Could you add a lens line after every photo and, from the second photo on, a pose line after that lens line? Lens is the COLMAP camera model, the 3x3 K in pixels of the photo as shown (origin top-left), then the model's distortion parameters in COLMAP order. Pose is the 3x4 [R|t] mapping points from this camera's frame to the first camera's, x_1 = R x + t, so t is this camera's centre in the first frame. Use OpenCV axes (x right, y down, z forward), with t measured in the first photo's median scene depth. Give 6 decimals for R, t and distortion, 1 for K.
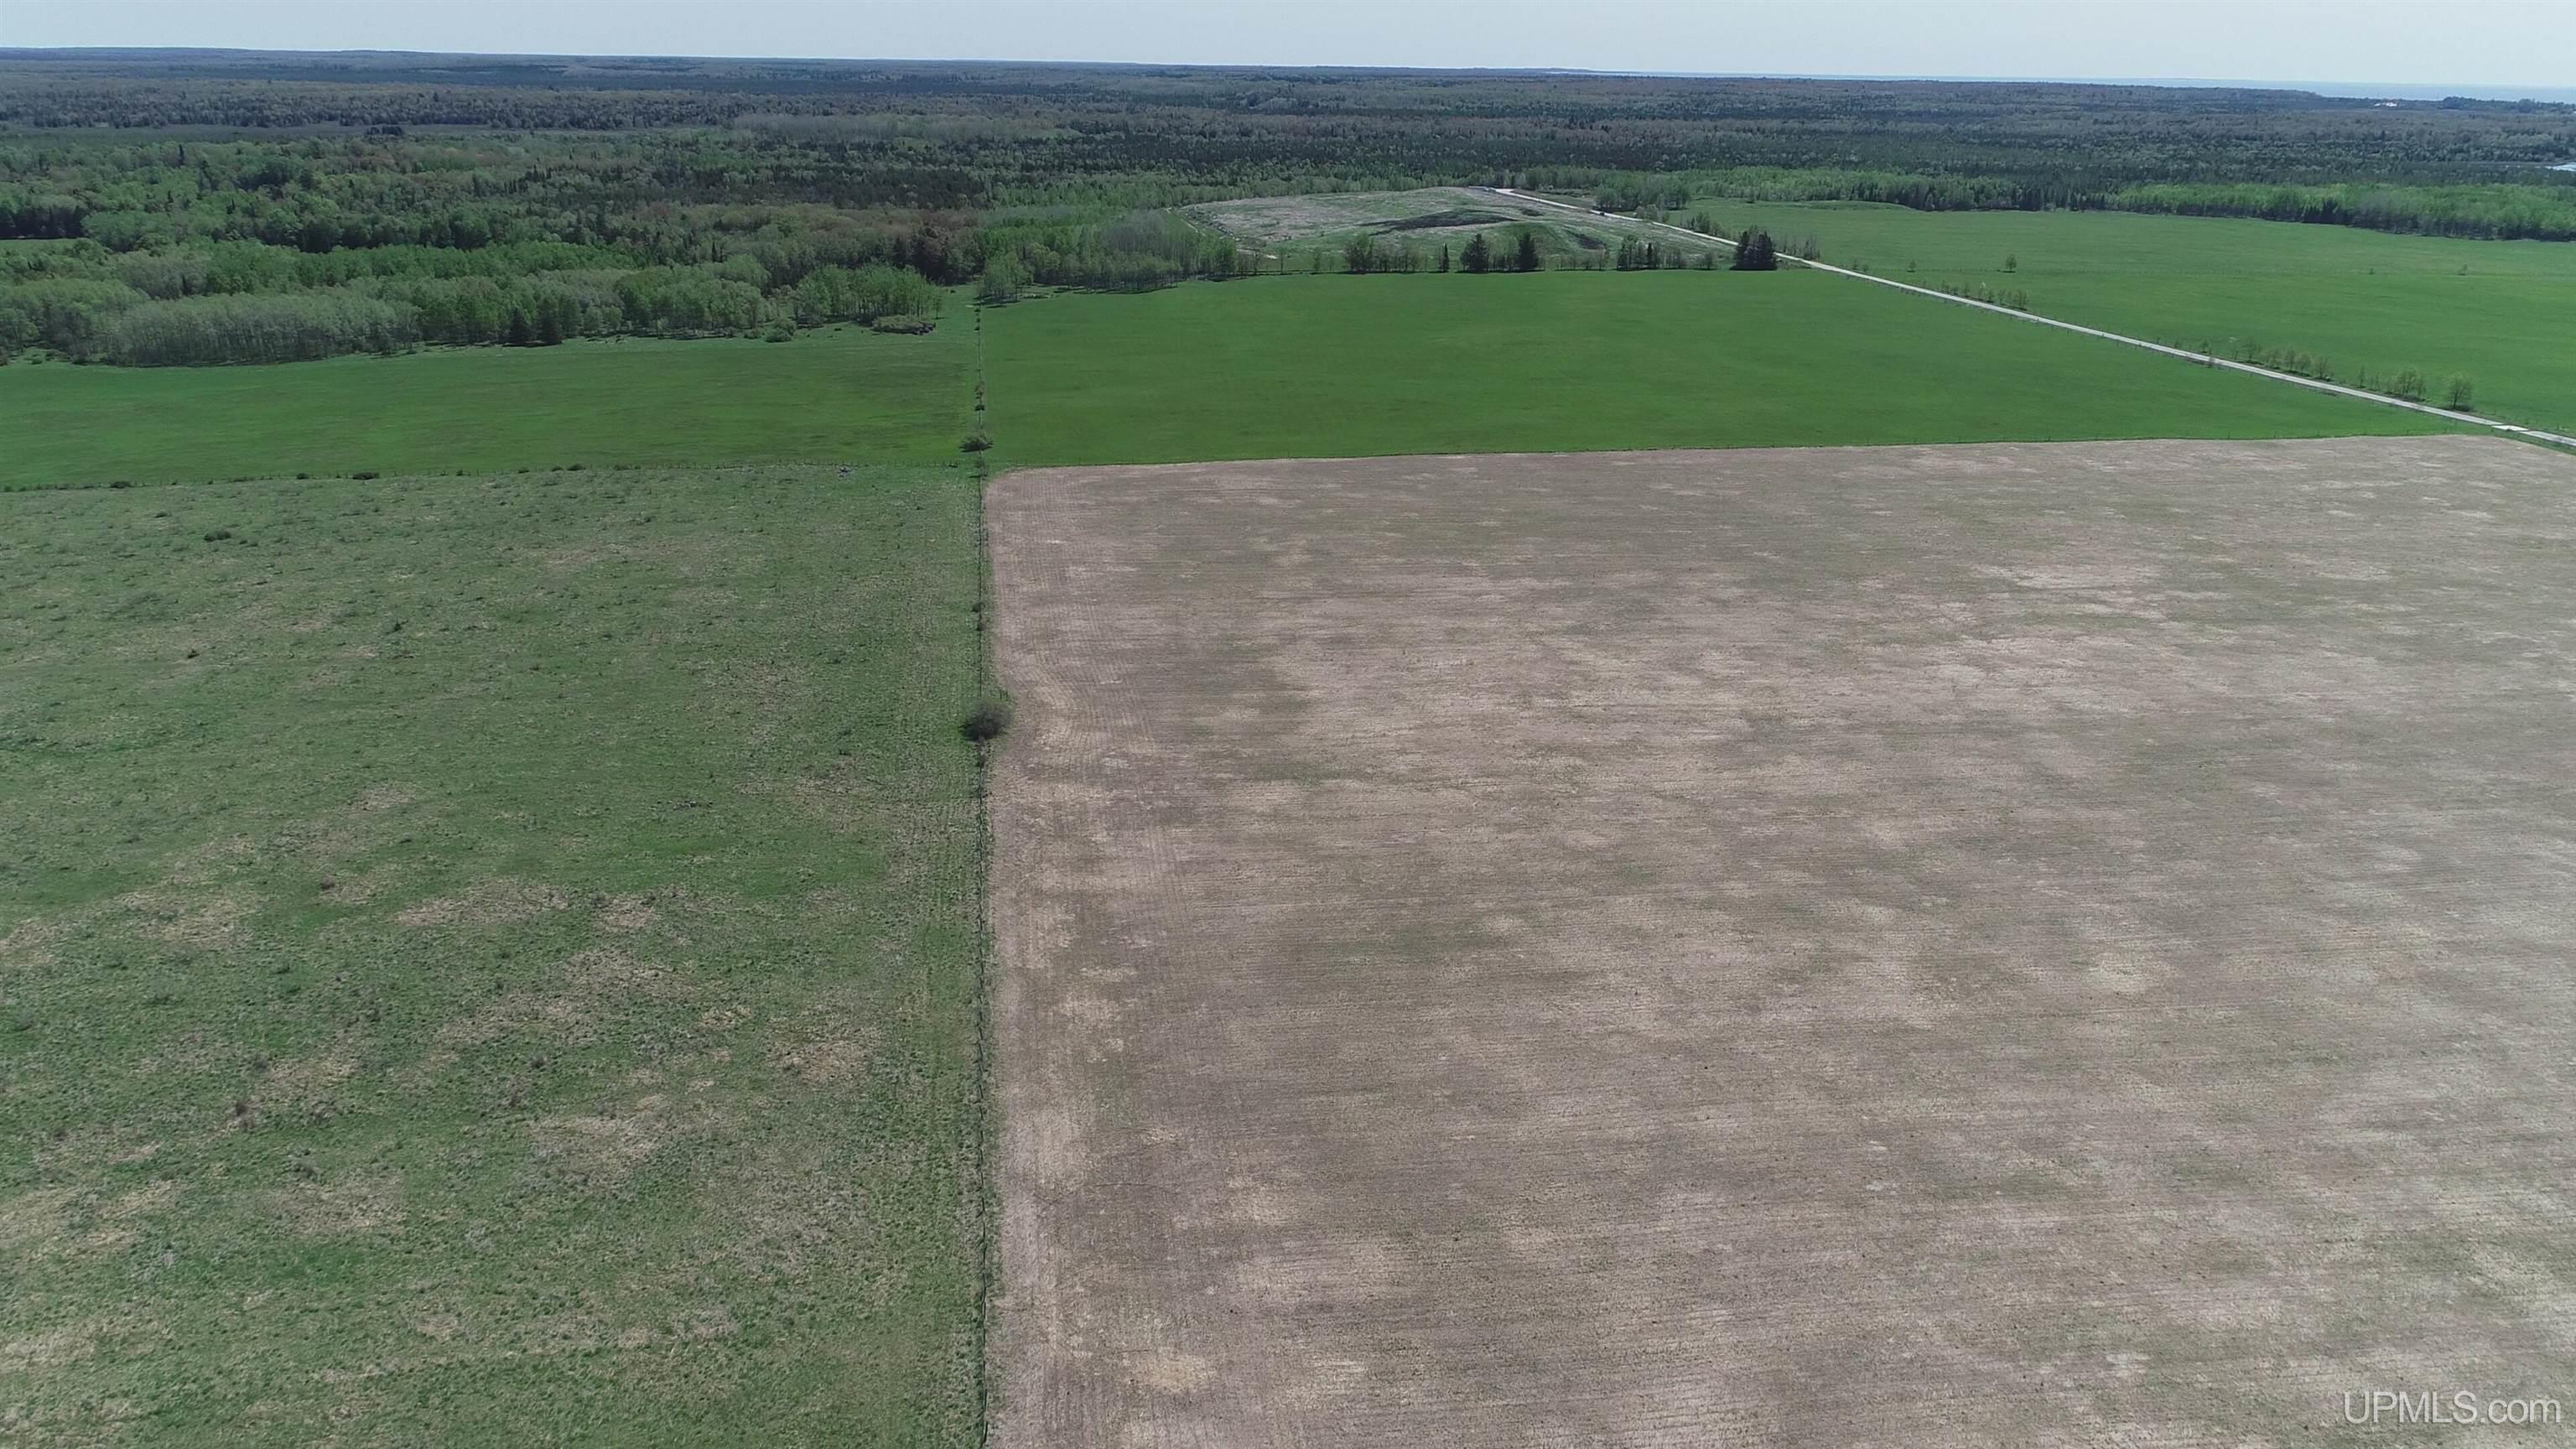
lens RADIAL K [[1790.1, 0, 1288.0], [0, 1790.1, 724.5], [0, 0, 1]] dist [-0.002202, -0.003345]
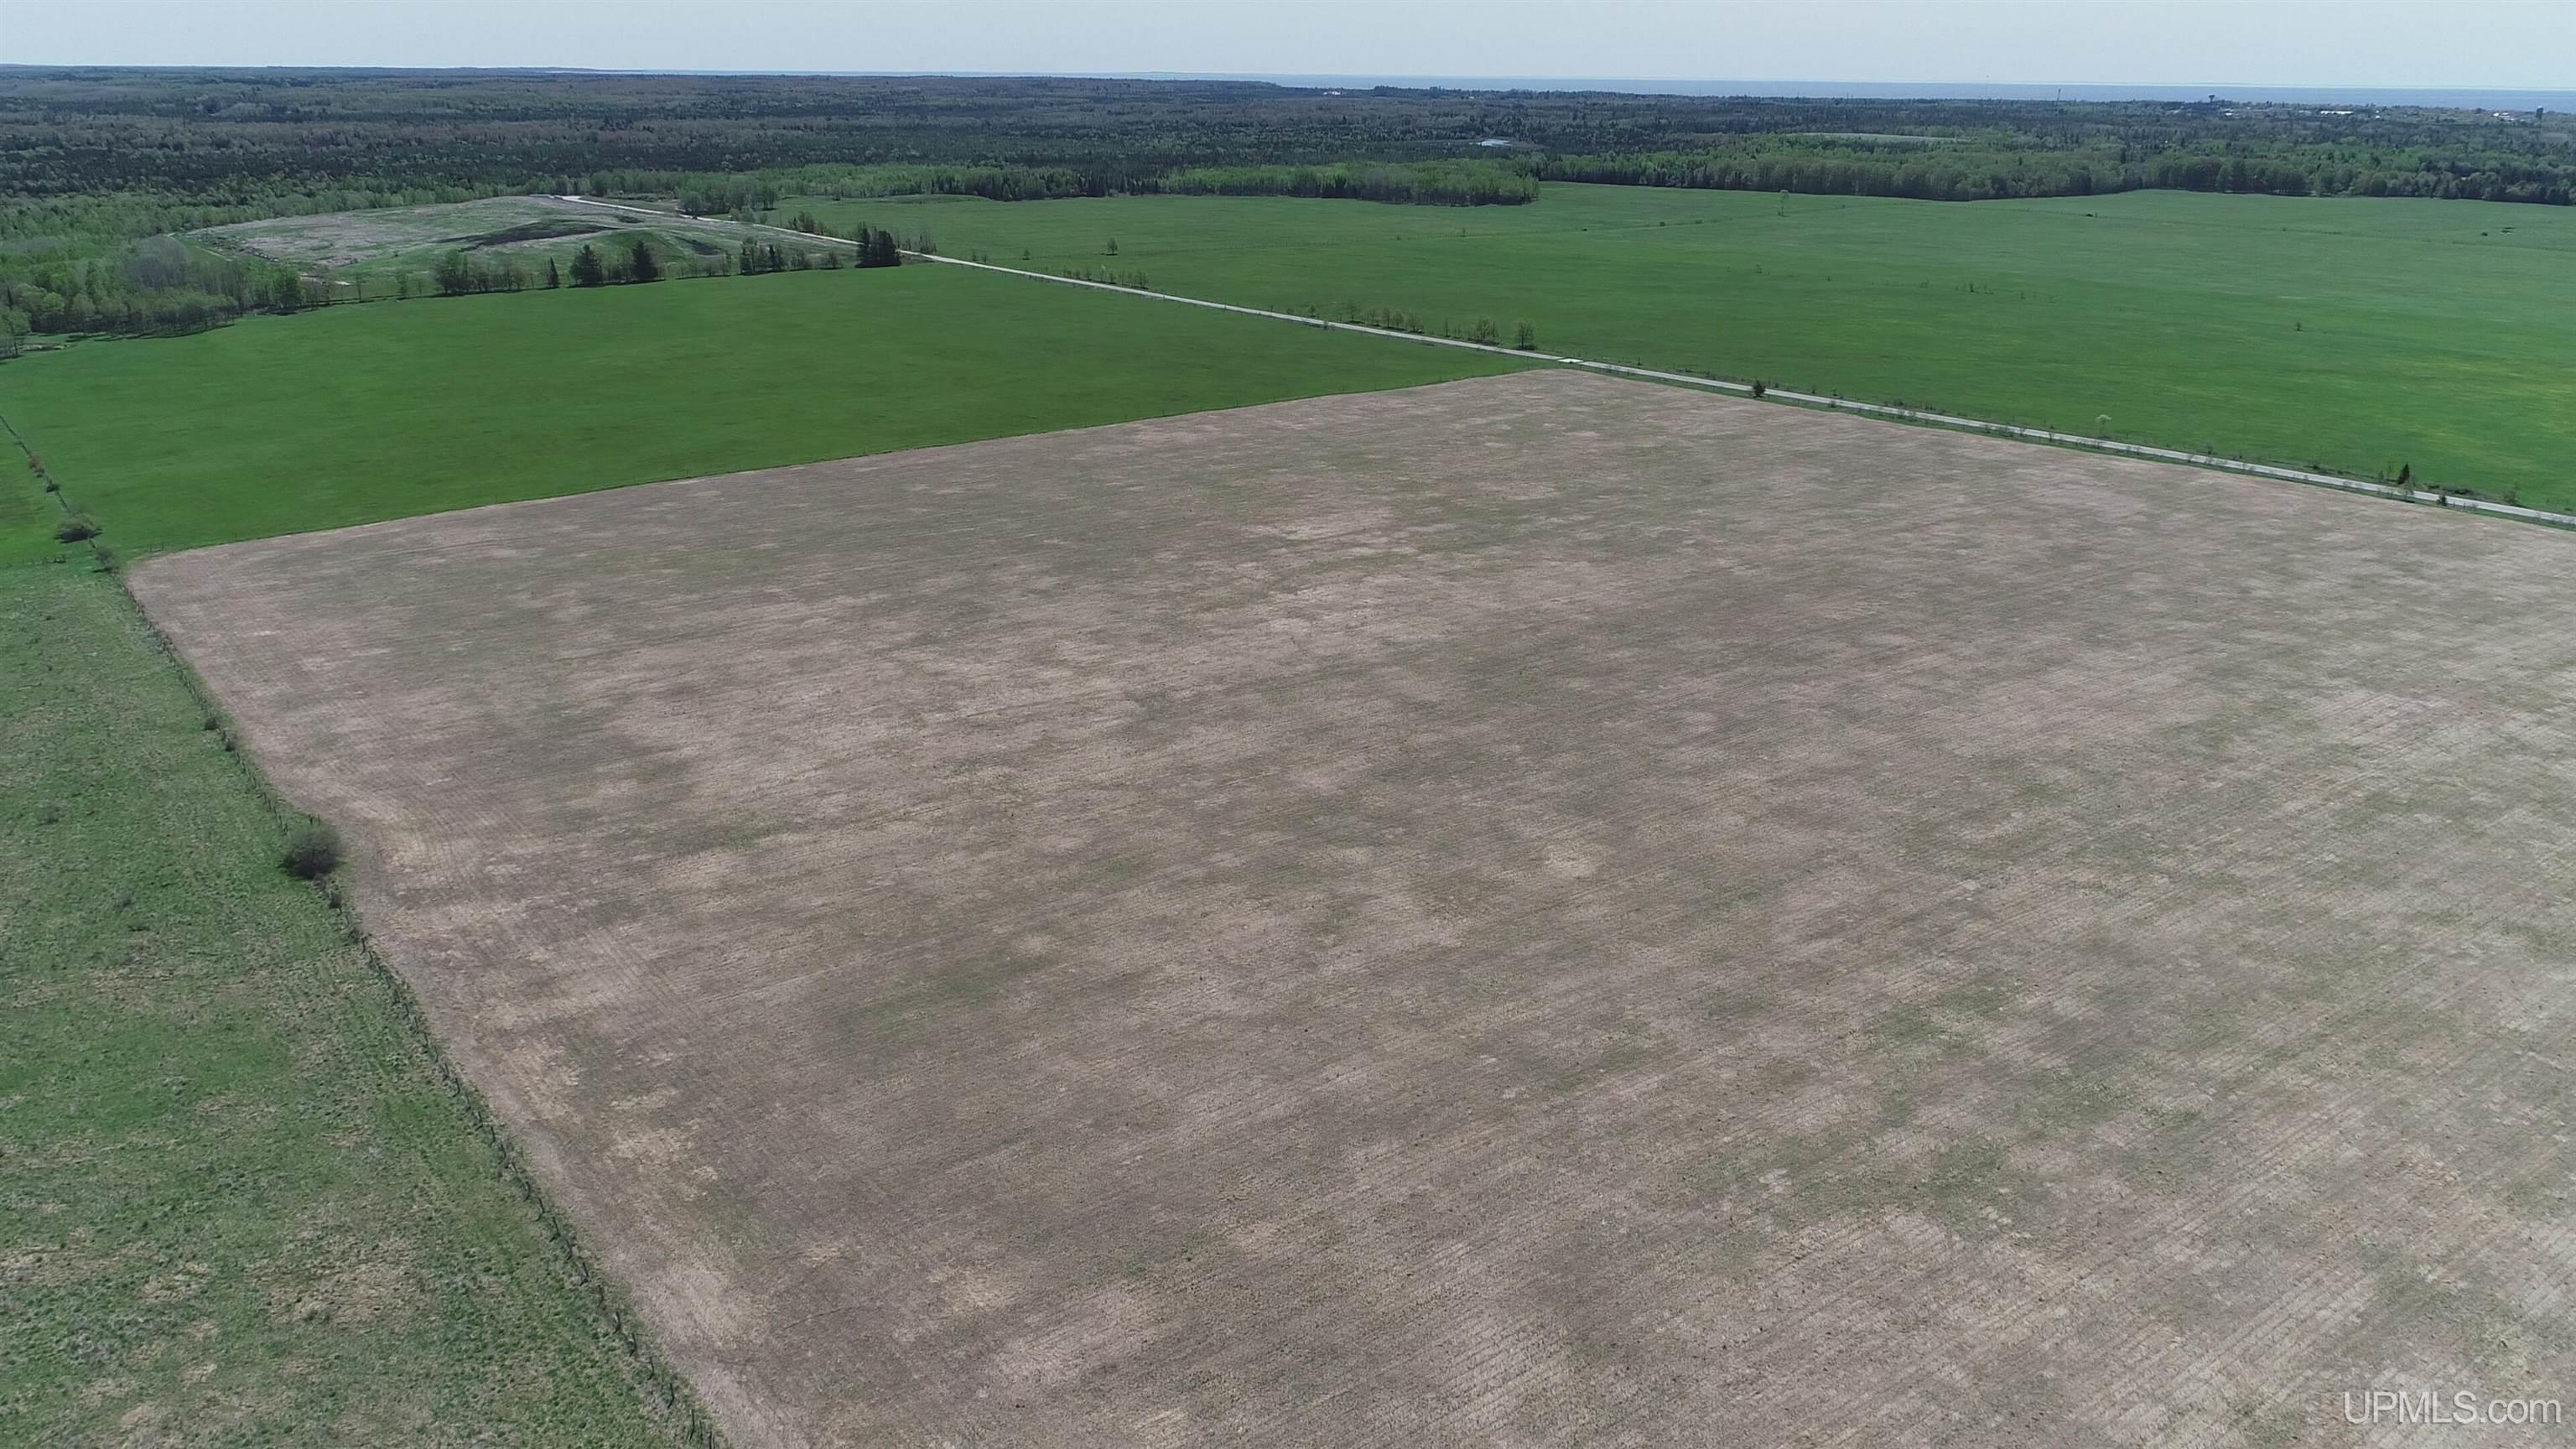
lens RADIAL K [[1790.1, 0, 1288.0], [0, 1790.1, 724.5], [0, 0, 1]] dist [-0.002202, -0.003345]
pose [[0.873205, -0.172822, 0.455682, -0.121834], [0.172156, 0.984116, 0.043340, -0.016386], [-0.455933, 0.040604, 0.889087, 0.043083]]
